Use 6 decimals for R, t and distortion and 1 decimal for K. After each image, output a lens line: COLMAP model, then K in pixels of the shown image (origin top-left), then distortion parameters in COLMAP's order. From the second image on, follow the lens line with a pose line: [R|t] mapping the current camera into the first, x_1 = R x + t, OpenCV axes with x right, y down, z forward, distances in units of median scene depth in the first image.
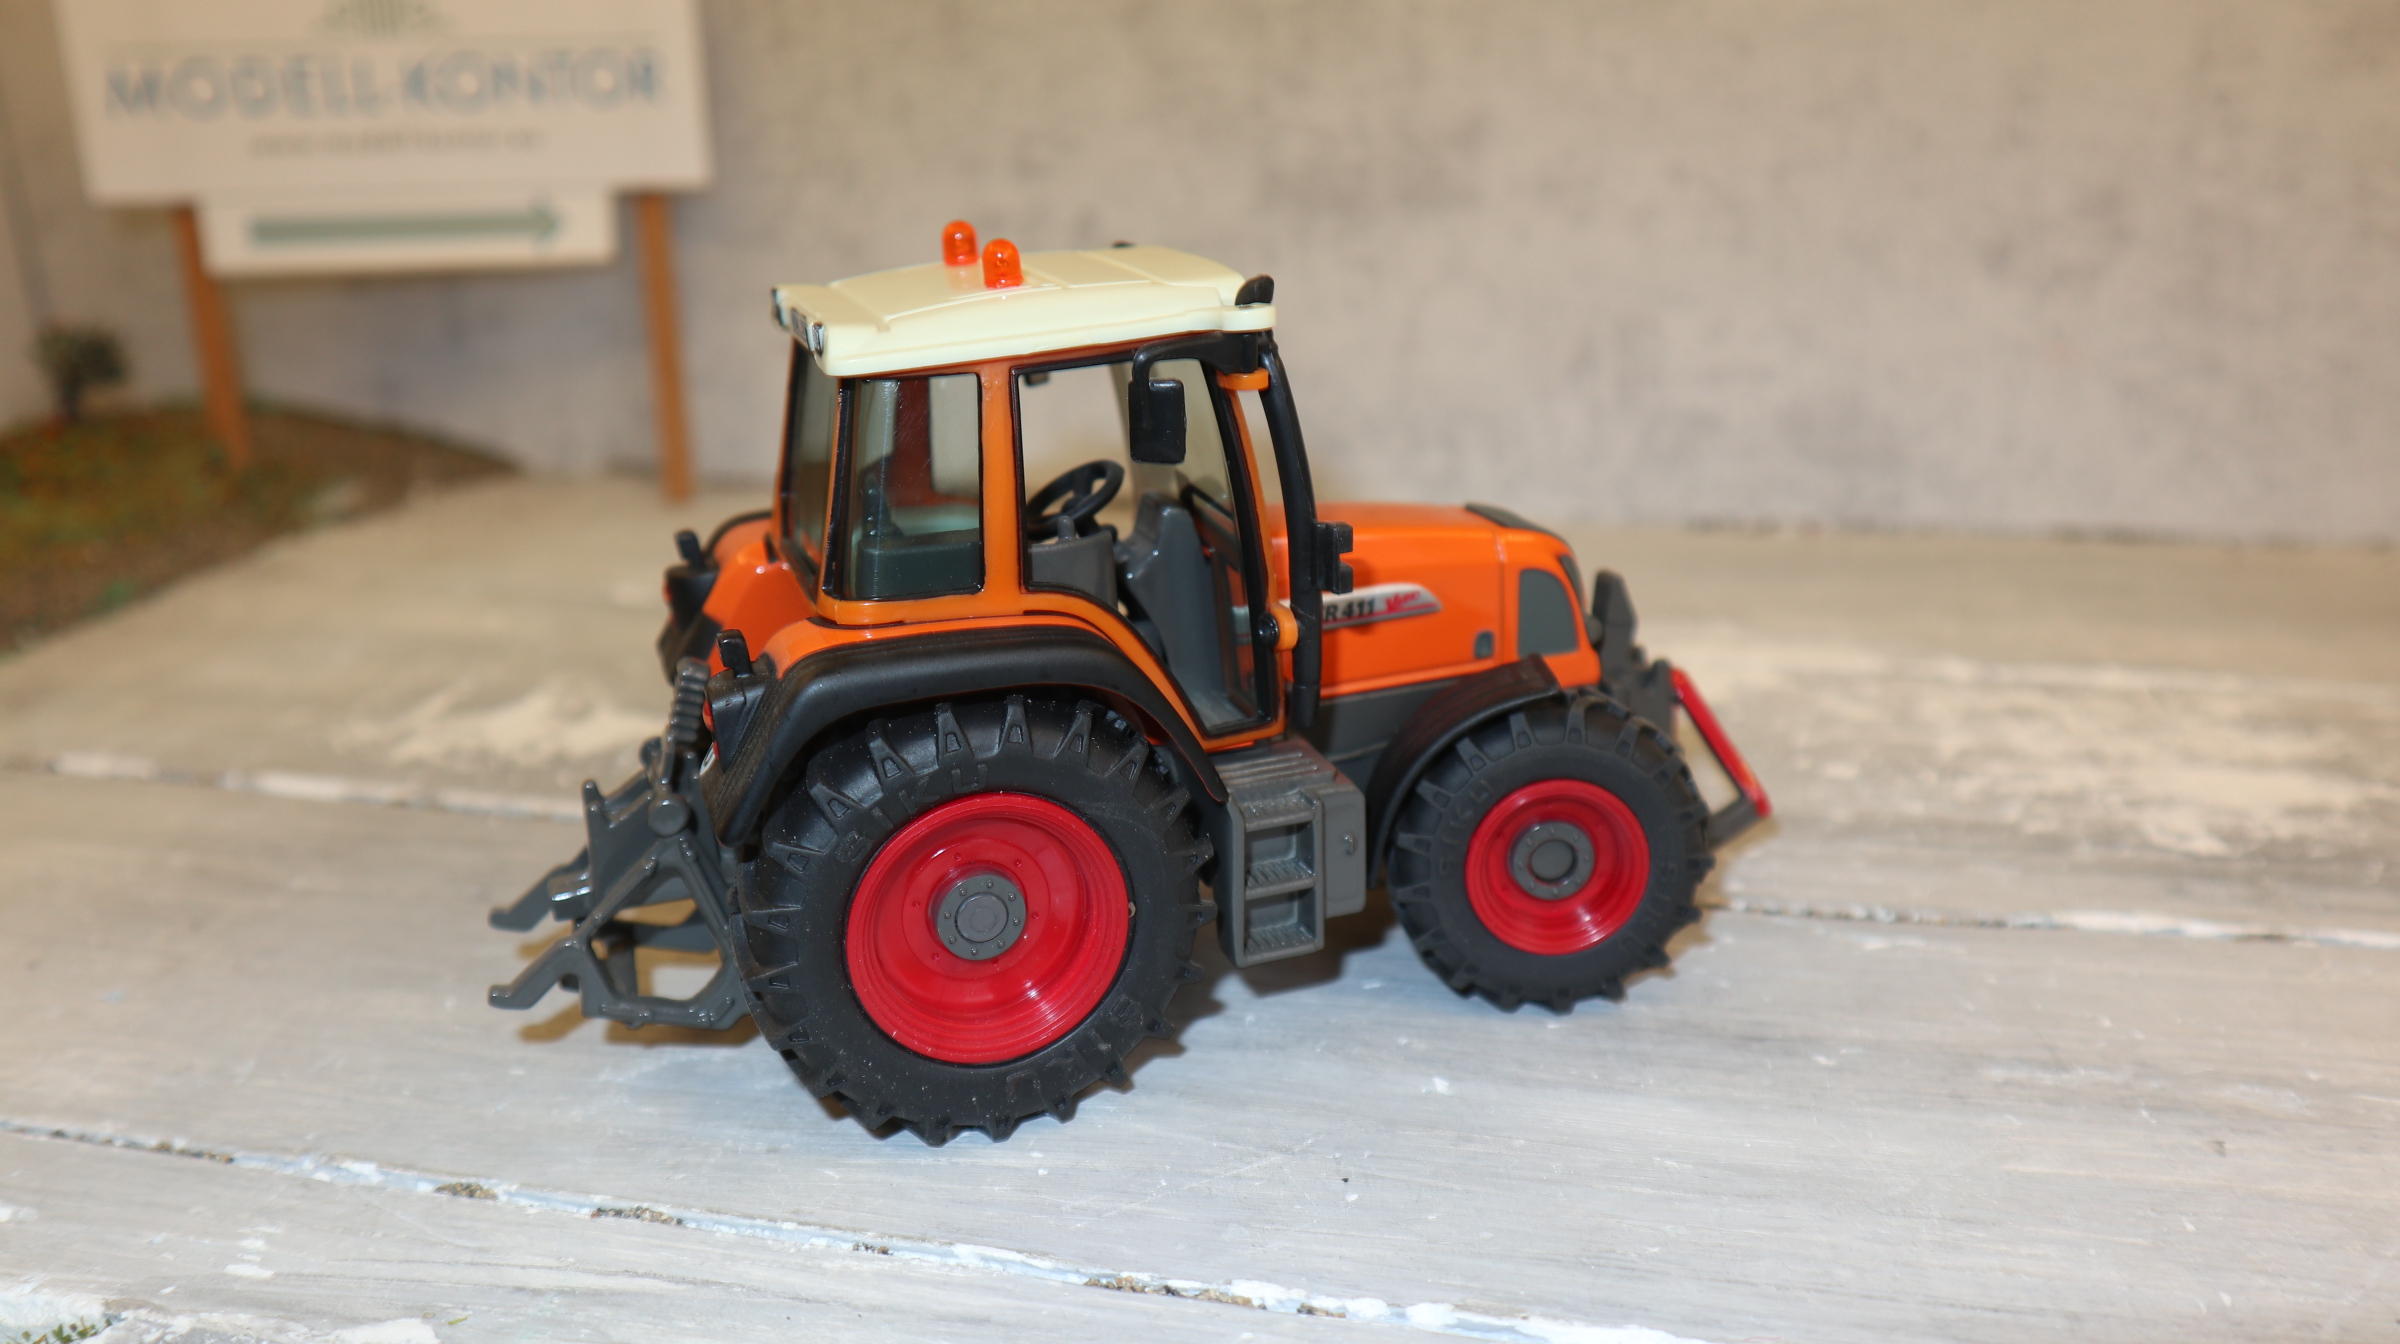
lens RADIAL K [[2071.4, 0, 1200.0], [0, 2071.4, 672.0], [0, 0, 1]] dist [-0.031698, 0.002792]
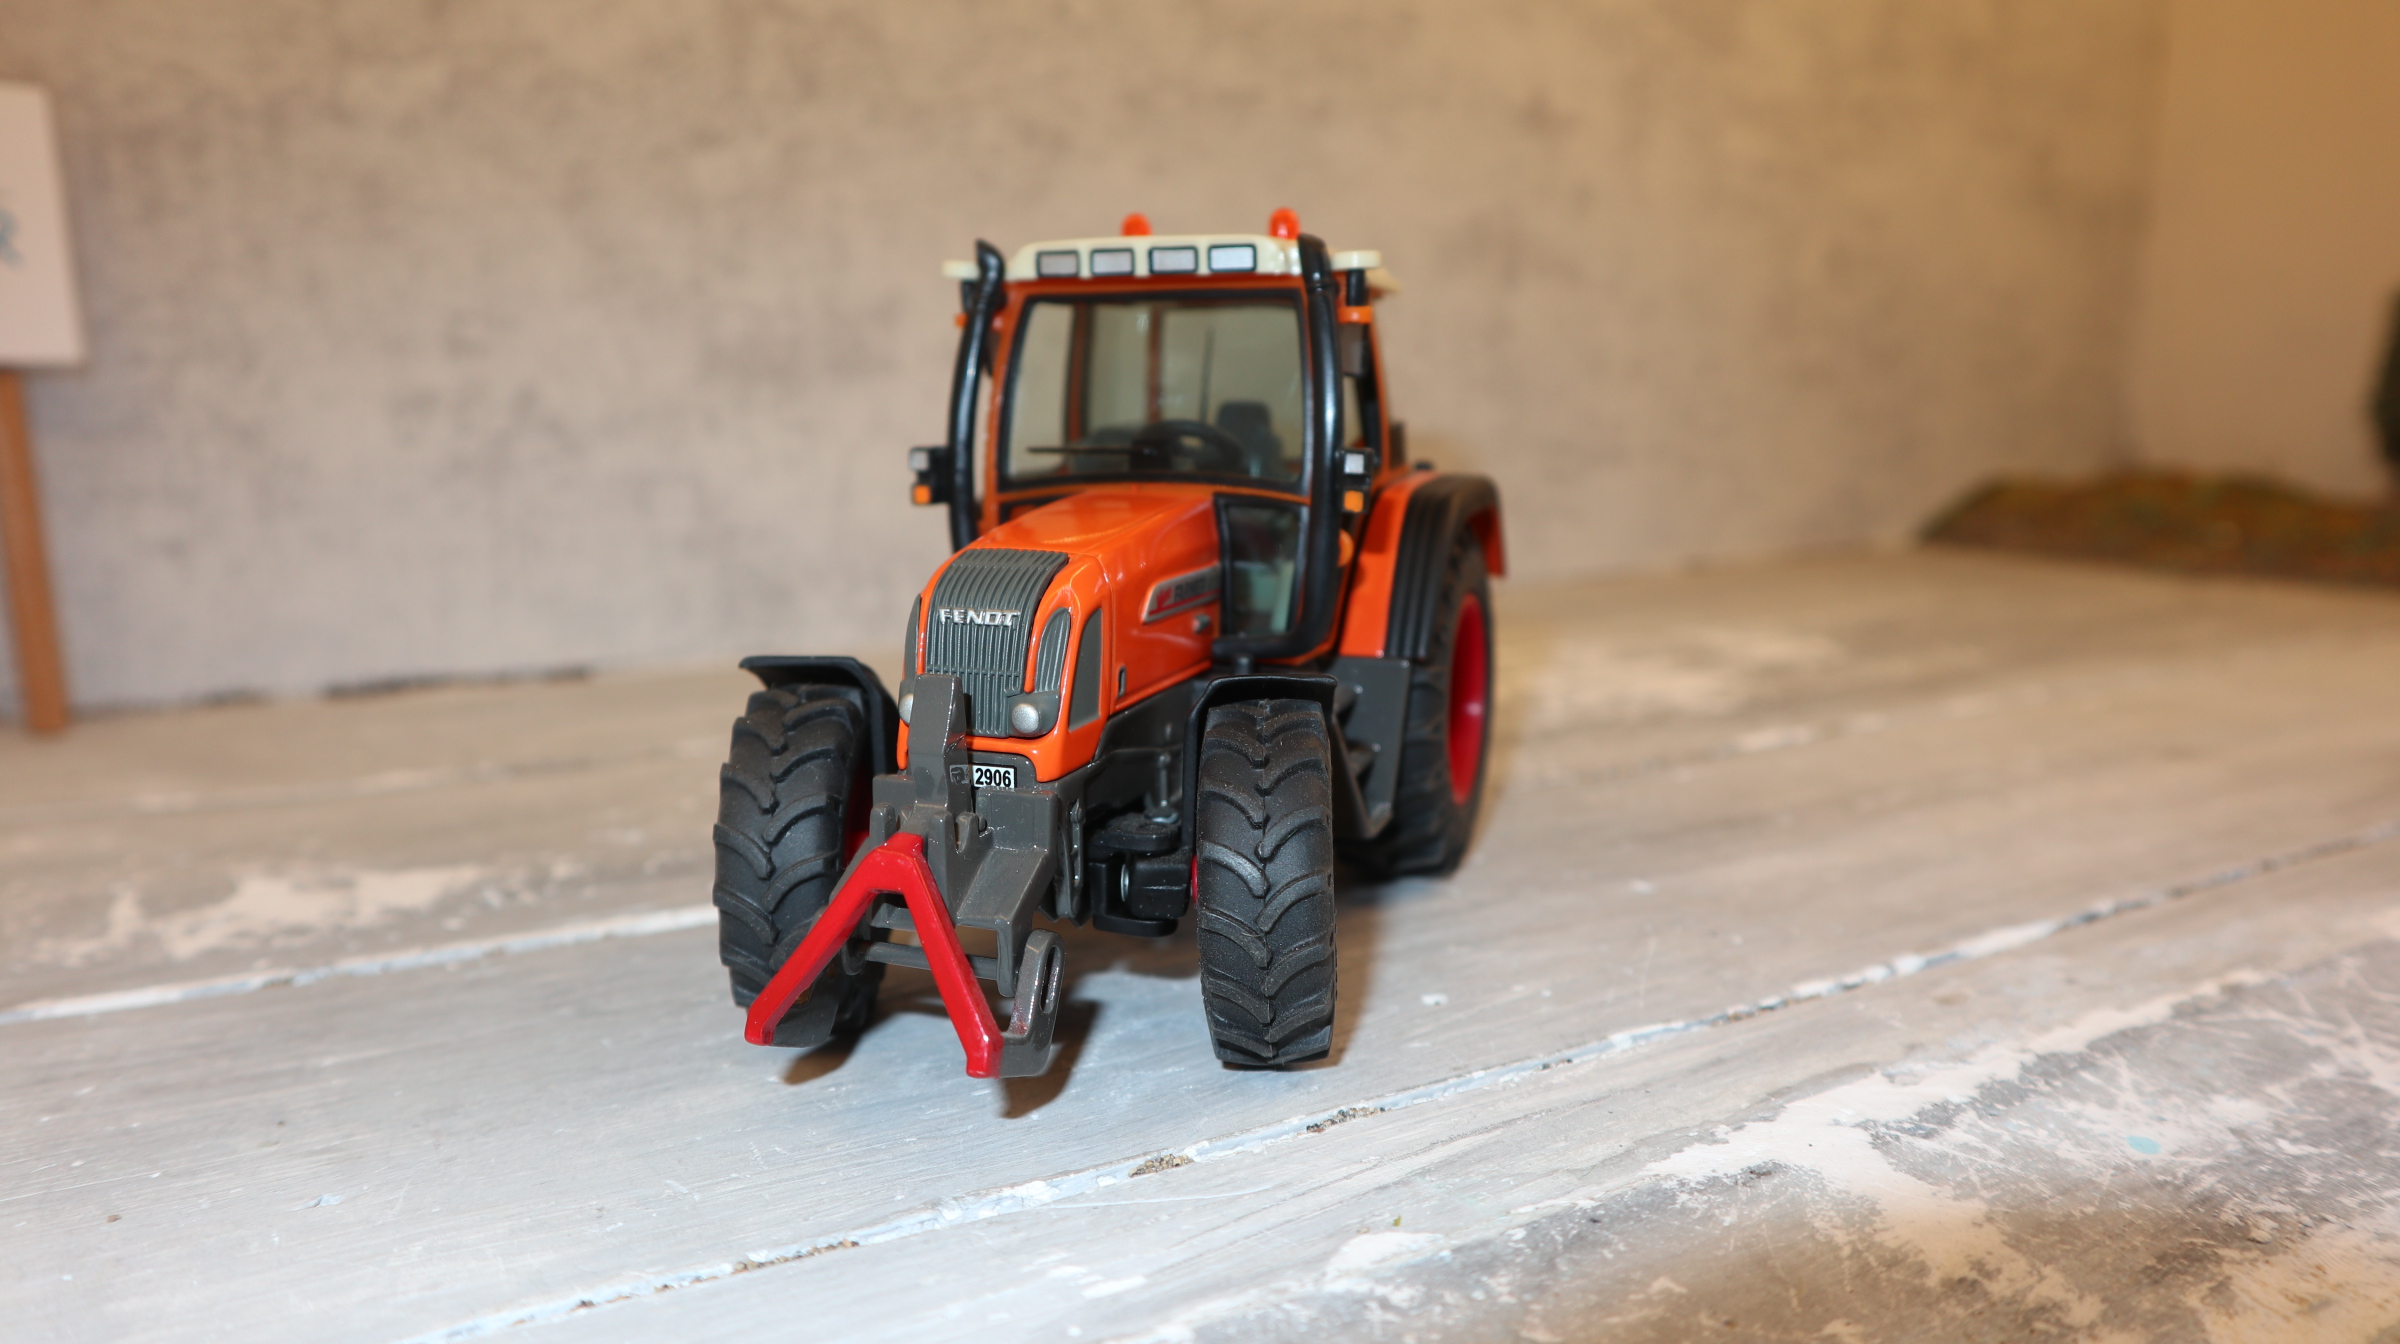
lens RADIAL K [[1741.8, 0, 1202.6], [0, 1741.8, 686.7], [0, 0, 1]] dist [-0.093829, 0.063216]
pose [[0.730191, -0.108415, 0.674586, -0.615618], [0.208173, 0.975689, -0.068526, 0.076502], [-0.650757, 0.190467, 0.735009, 0.290628]]
